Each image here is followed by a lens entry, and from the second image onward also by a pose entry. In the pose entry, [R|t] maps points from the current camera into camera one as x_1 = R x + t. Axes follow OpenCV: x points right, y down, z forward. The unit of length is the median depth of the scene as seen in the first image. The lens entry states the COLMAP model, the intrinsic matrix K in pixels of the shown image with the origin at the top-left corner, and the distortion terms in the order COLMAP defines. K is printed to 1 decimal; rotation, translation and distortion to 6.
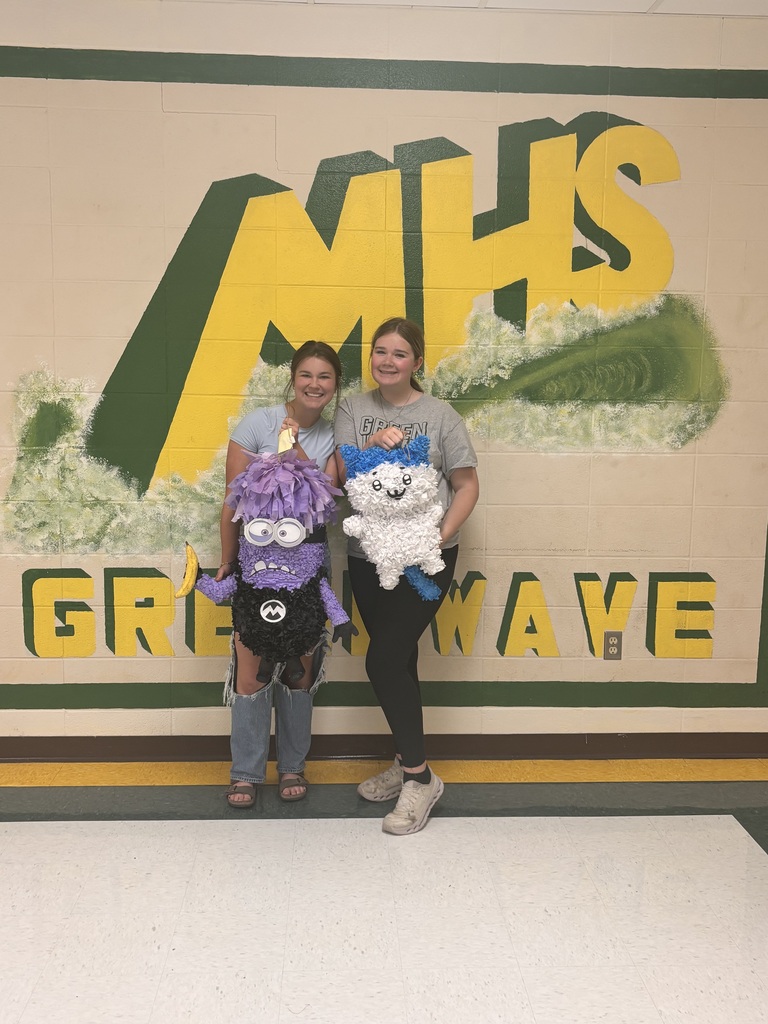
lens RADIAL K [[1024.8, 0, 391.4], [0, 1024.8, 507.6], [0, 0, 1]] dist [0.019391, 0.000000]
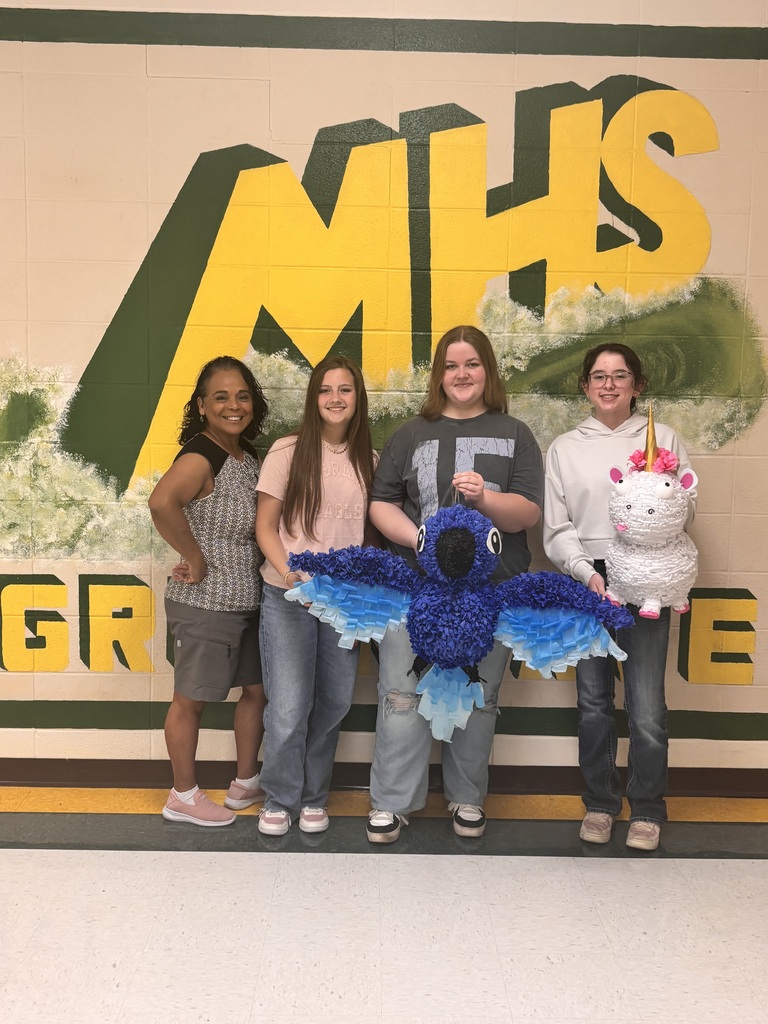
lens RADIAL K [[1145.5, 0, 387.2], [0, 1145.5, 512.7], [0, 0, 1]] dist [0.020183, 0.000000]
pose [[0.999171, 0.011109, -0.039178, 0.034582], [-0.011475, 0.999893, -0.009125, 0.010205], [0.039072, 0.009567, 0.999191, -0.010935]]
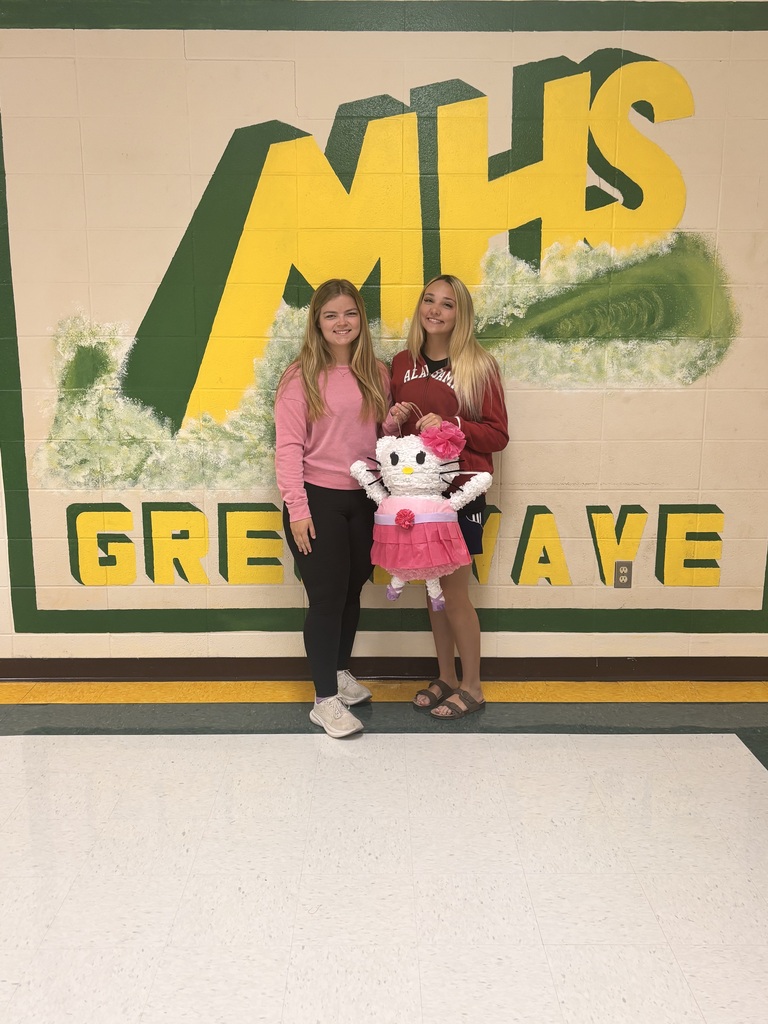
lens RADIAL K [[937.4, 0, 386.0], [0, 937.4, 513.9], [0, 0, 1]] dist [0.012566, 0.000000]
pose [[0.998831, -0.004087, -0.048170, 0.021314], [0.007043, 0.998091, 0.061350, 0.012926], [0.047827, -0.061617, 0.996953, 0.038874]]
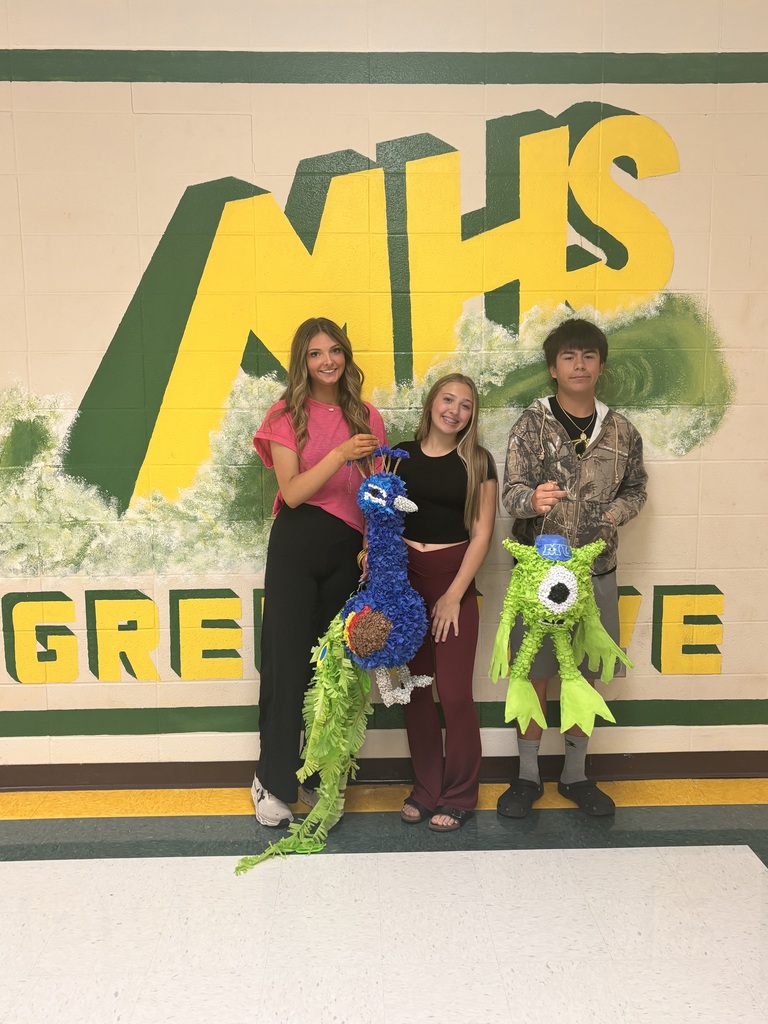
lens RADIAL K [[937.4, 0, 387.4], [0, 937.4, 513.4], [0, 0, 1]] dist [0.012566, 0.000000]
pose [[0.999536, -0.017642, -0.024846, 0.027905], [0.017685, 0.999842, 0.001527, -0.010229], [0.024815, -0.001966, 0.999690, 0.126946]]
